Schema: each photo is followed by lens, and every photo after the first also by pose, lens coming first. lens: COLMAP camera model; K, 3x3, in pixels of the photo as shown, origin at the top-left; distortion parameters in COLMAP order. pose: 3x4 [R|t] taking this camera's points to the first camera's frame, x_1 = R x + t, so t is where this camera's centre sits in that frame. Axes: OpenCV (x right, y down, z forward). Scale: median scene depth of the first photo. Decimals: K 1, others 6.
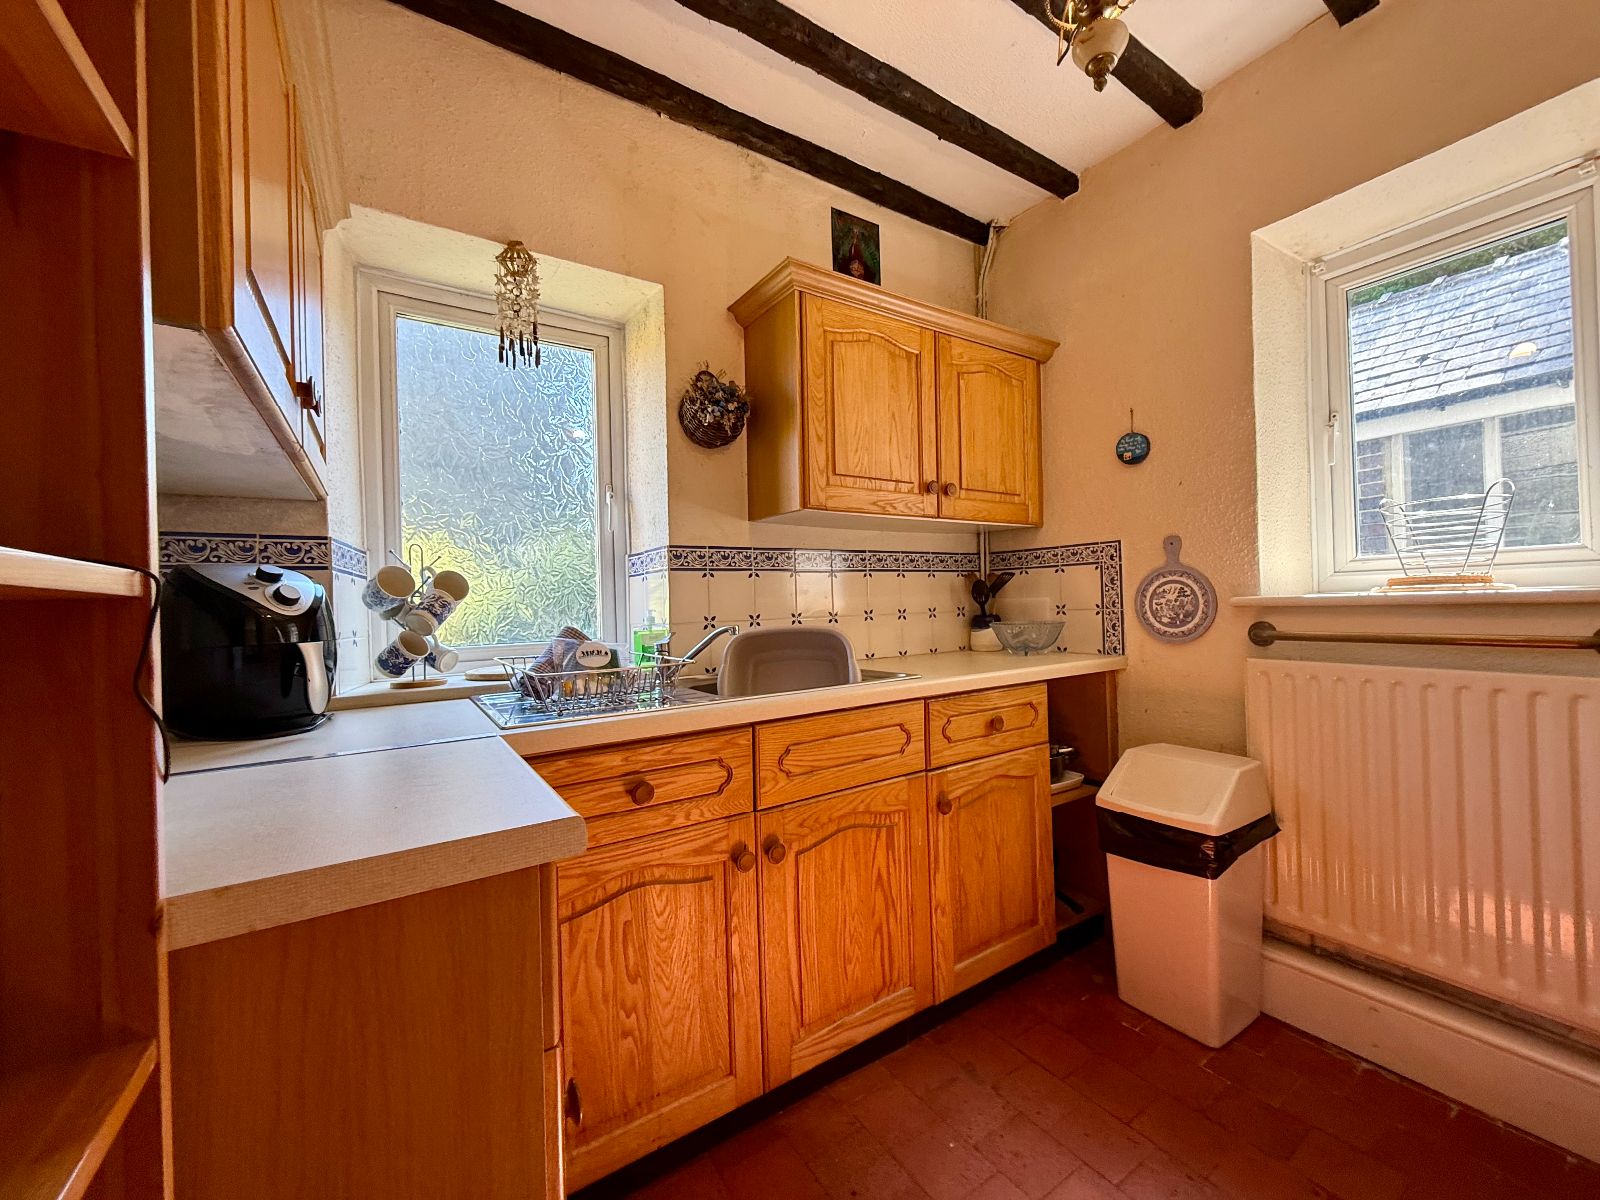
lens RADIAL K [[639.5, 0, 804.7], [0, 639.5, 598.4], [0, 0, 1]] dist [-0.003391, 0.000843]
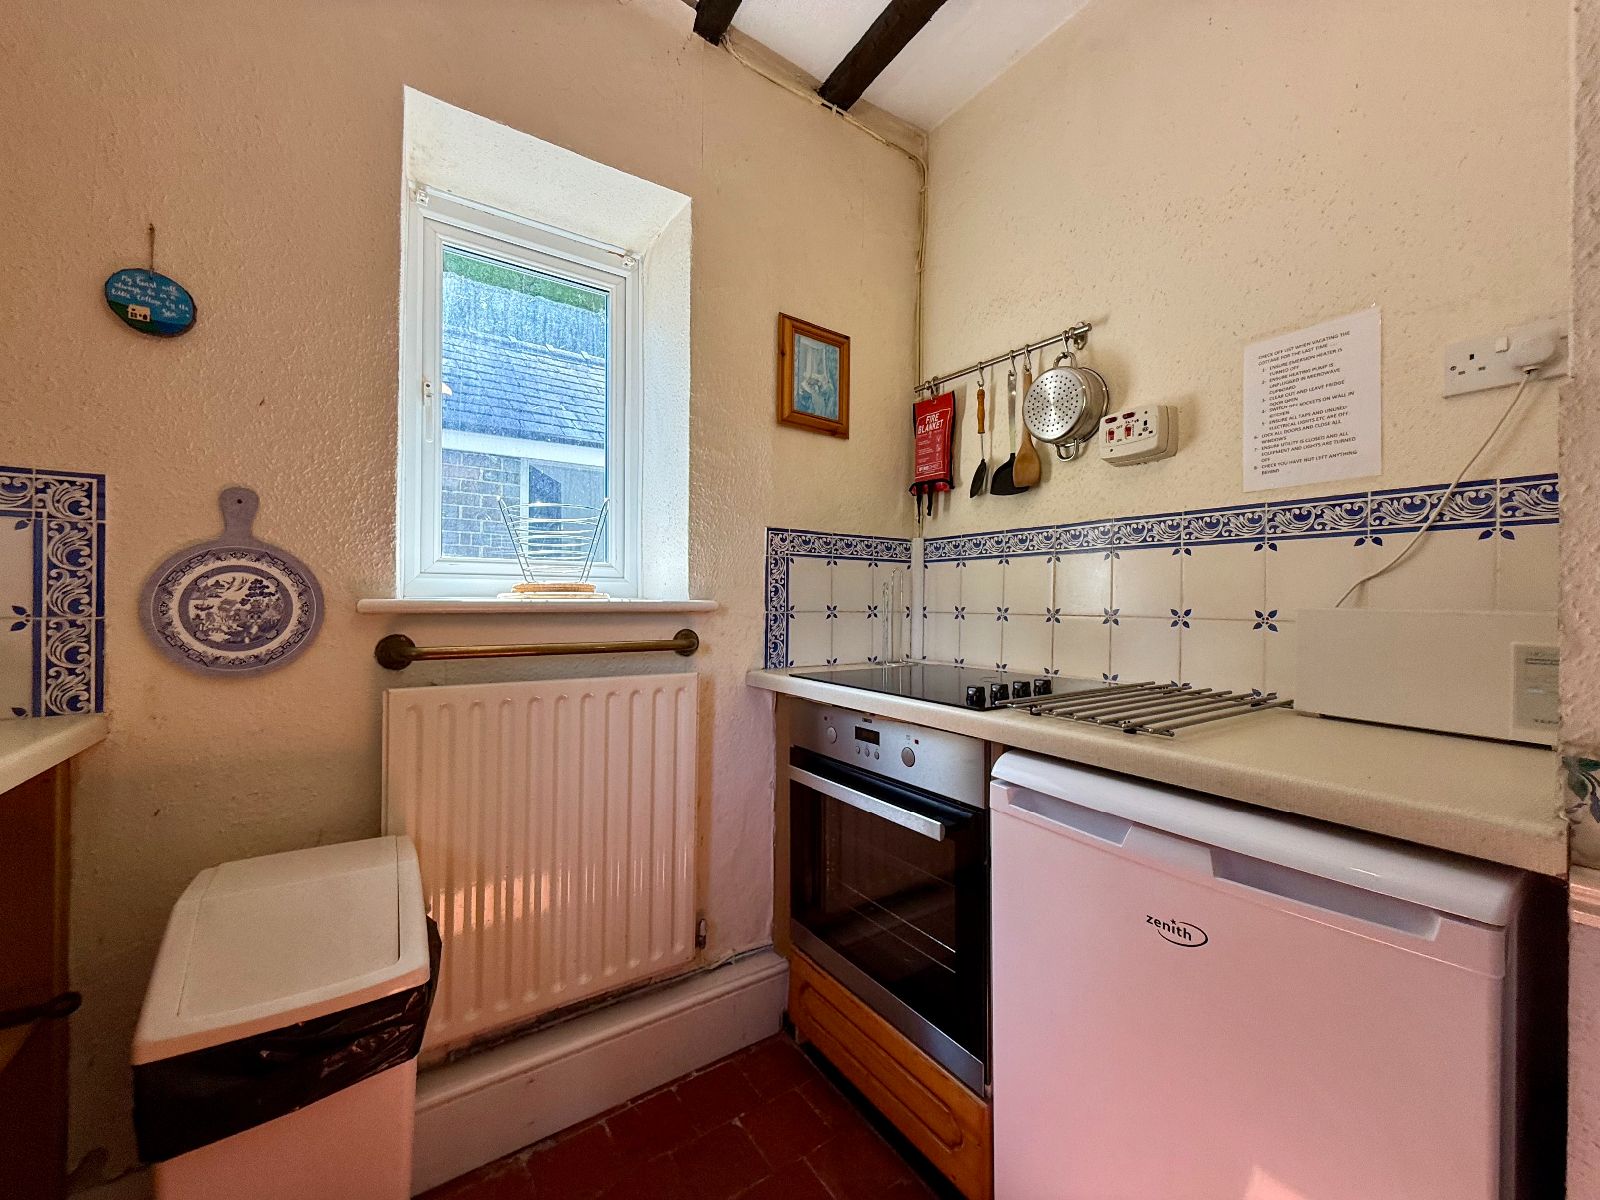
lens RADIAL K [[639.5, 0, 804.6], [0, 639.5, 600.6], [0, 0, 1]] dist [-0.003391, 0.000843]
pose [[-0.032306, 0.039794, 0.998686, -0.004464], [-0.006367, 0.999179, -0.040020, 0.021234], [-0.999458, -0.007652, -0.032026, 0.507204]]
